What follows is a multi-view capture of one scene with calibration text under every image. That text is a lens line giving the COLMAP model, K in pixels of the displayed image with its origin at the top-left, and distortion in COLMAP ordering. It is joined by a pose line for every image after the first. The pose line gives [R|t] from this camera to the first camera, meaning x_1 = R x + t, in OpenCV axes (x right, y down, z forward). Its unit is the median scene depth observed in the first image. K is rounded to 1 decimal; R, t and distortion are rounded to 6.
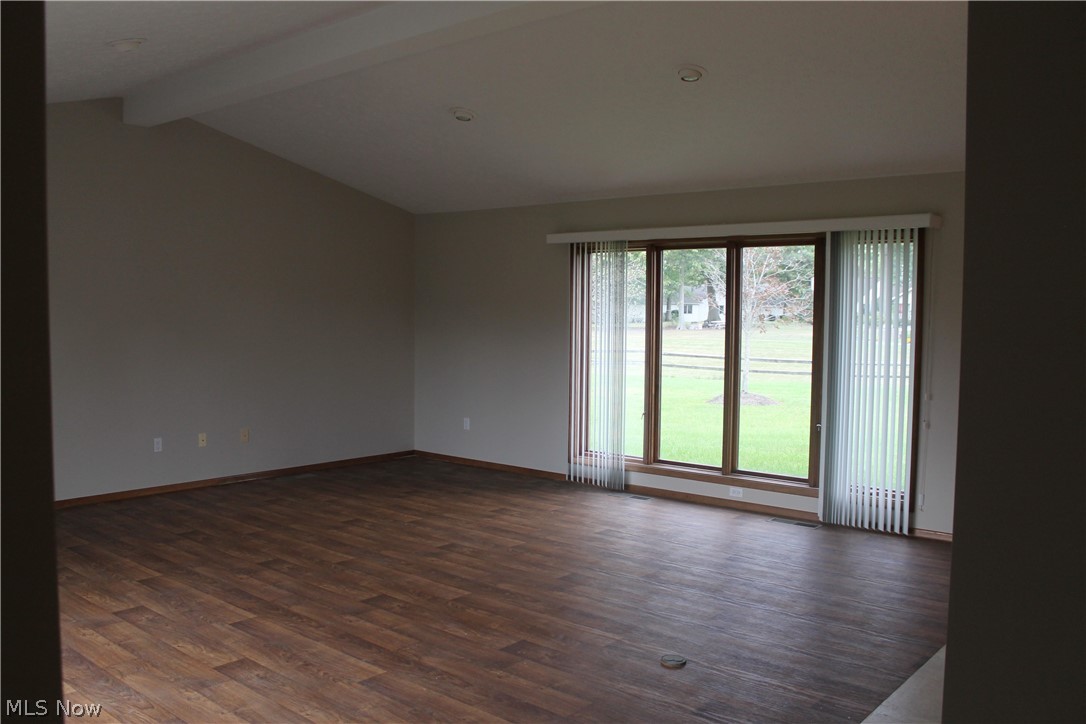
lens RADIAL K [[926.5, 0, 541.9], [0, 926.5, 362.1], [0, 0, 1]] dist [-0.121927, 0.067816]
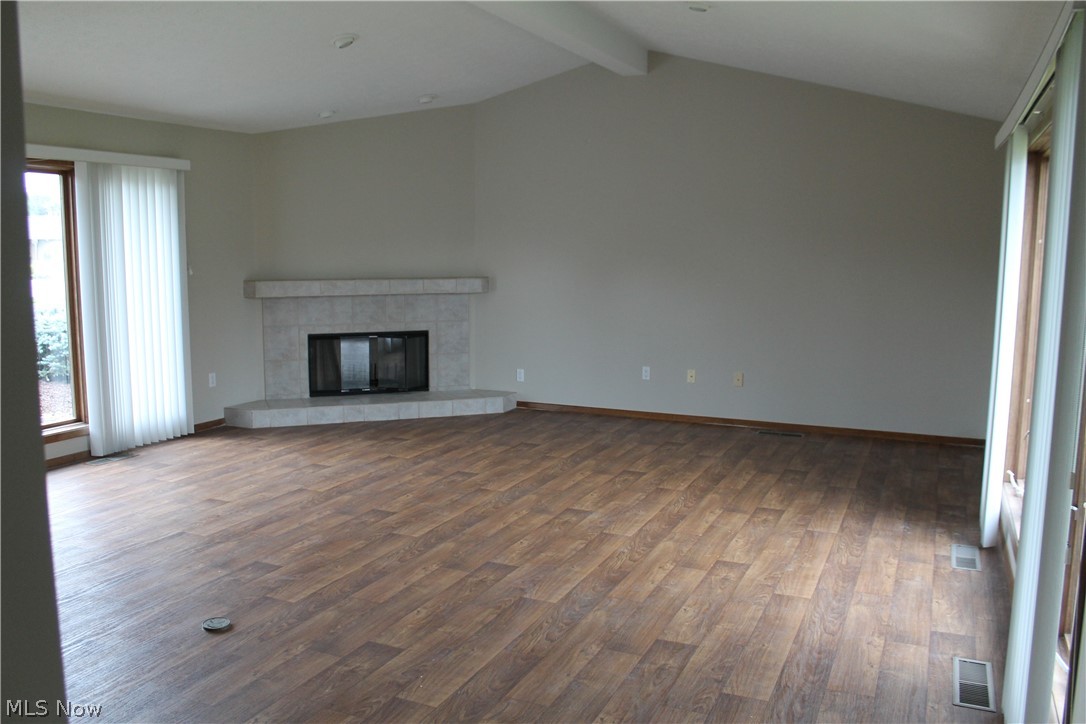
lens RADIAL K [[926.5, 0, 541.5], [0, 926.5, 363.3], [0, 0, 1]] dist [-0.121927, 0.067816]
pose [[0.271895, 0.120632, -0.954736, 0.822266], [-0.056689, 0.992397, 0.109246, -0.047547], [0.960656, 0.024420, 0.276667, 0.787343]]
